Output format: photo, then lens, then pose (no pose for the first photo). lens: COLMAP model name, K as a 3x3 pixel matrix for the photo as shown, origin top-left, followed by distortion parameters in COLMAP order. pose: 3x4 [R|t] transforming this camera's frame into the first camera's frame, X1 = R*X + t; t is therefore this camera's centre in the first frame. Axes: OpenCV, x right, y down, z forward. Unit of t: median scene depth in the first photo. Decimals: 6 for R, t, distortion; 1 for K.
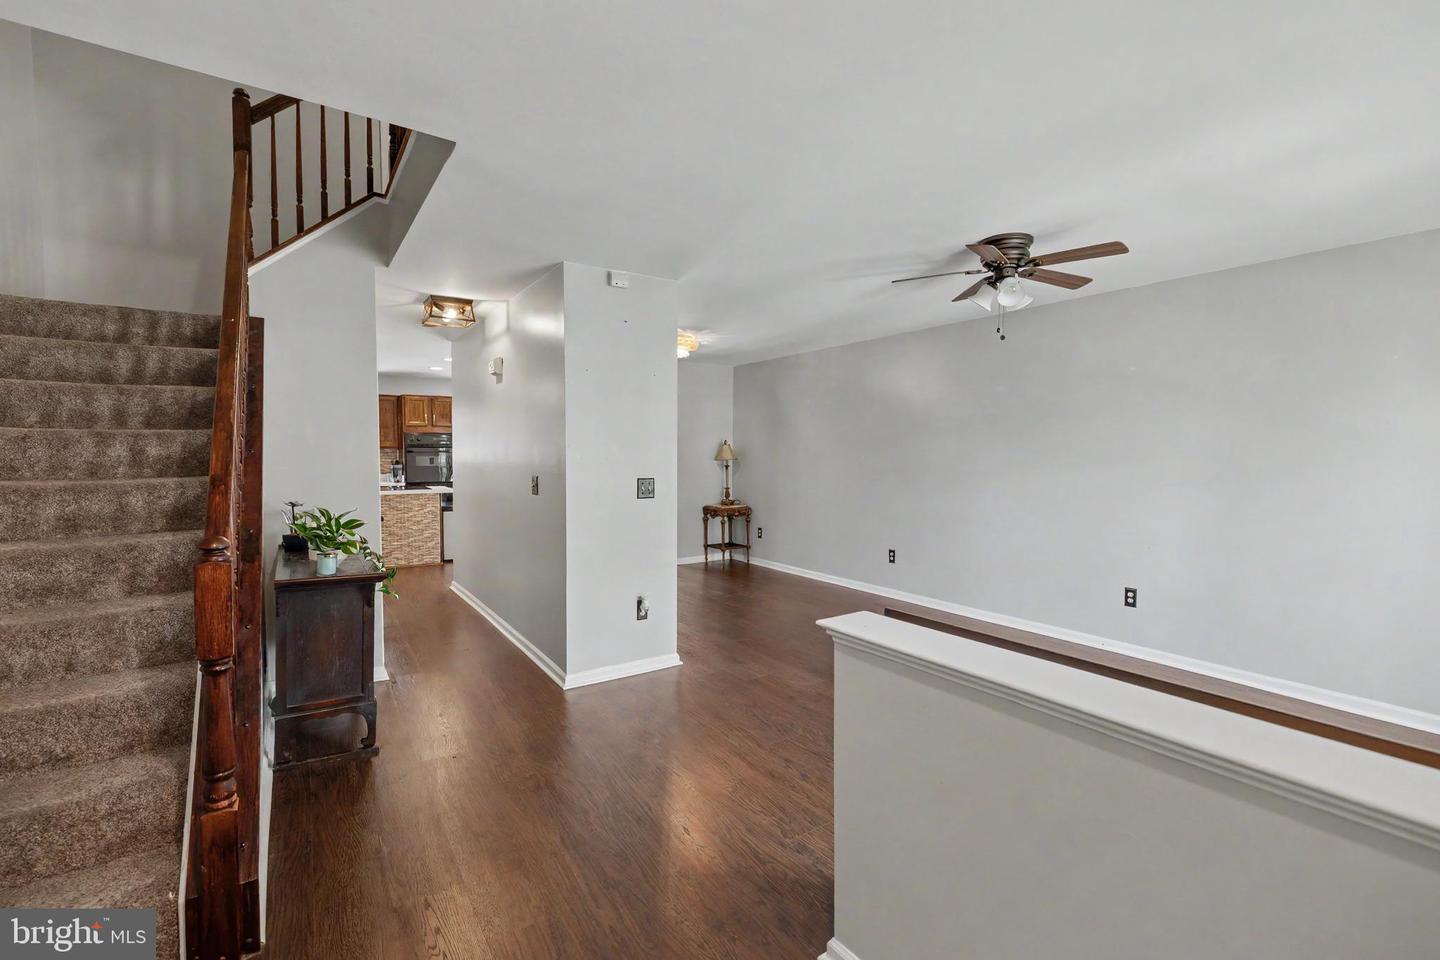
lens RADIAL K [[620.8, 0, 720.7], [0, 620.8, 483.0], [0, 0, 1]] dist [-0.004014, 0.001358]
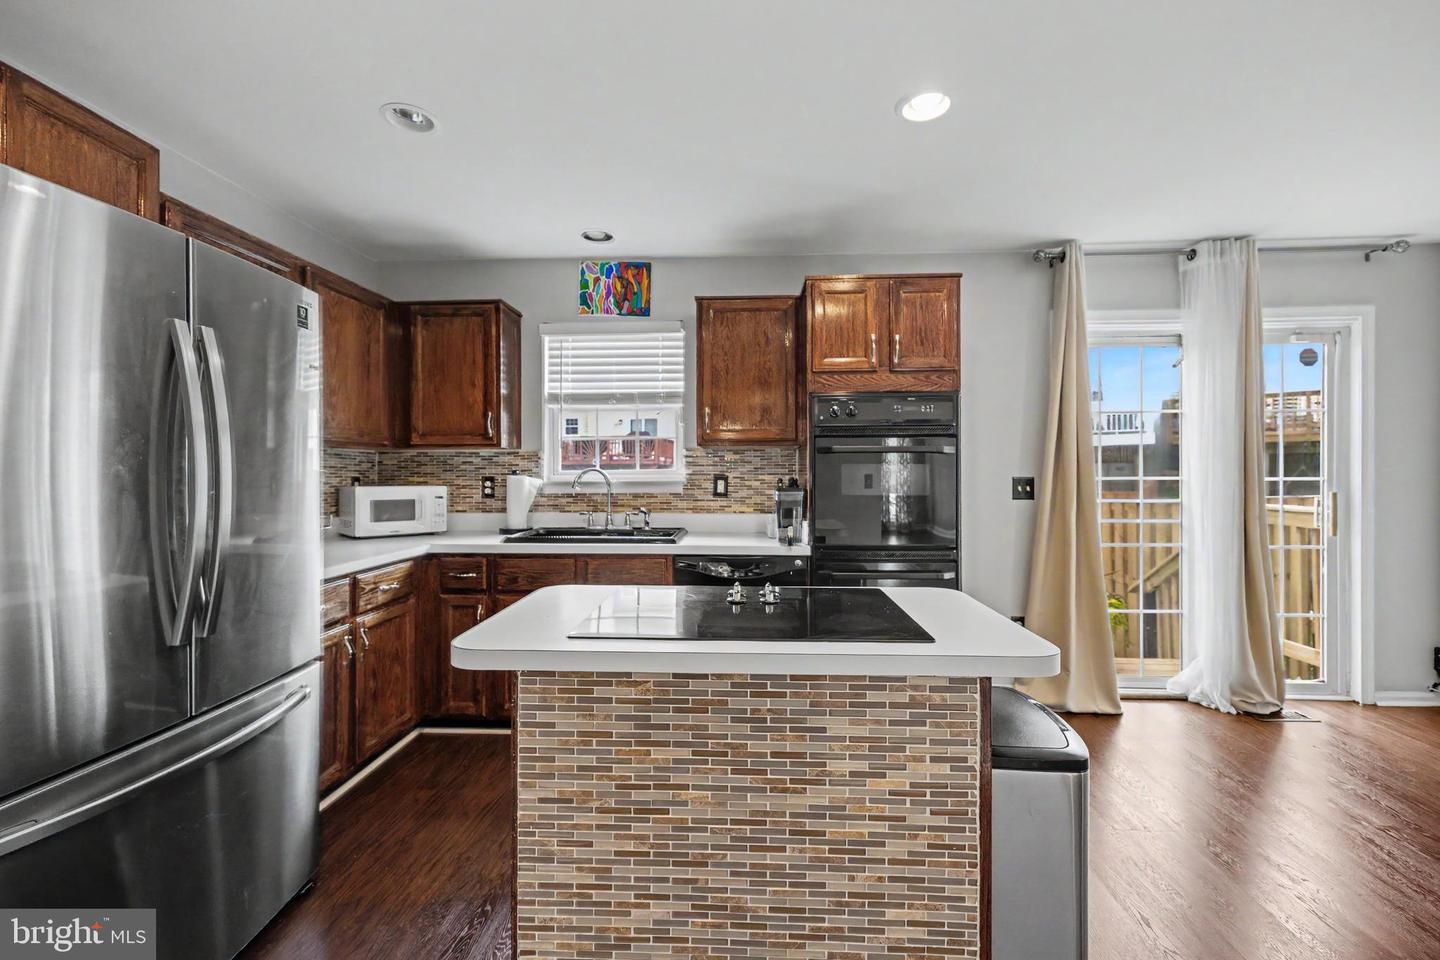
lens RADIAL K [[620.8, 0, 724.1], [0, 620.8, 477.4], [0, 0, 1]] dist [-0.004014, 0.001358]
pose [[0.808167, 0.004456, -0.588937, -0.351389], [-0.033509, 0.998699, -0.038426, -0.023186], [0.588000, 0.050789, 0.807265, 0.705296]]
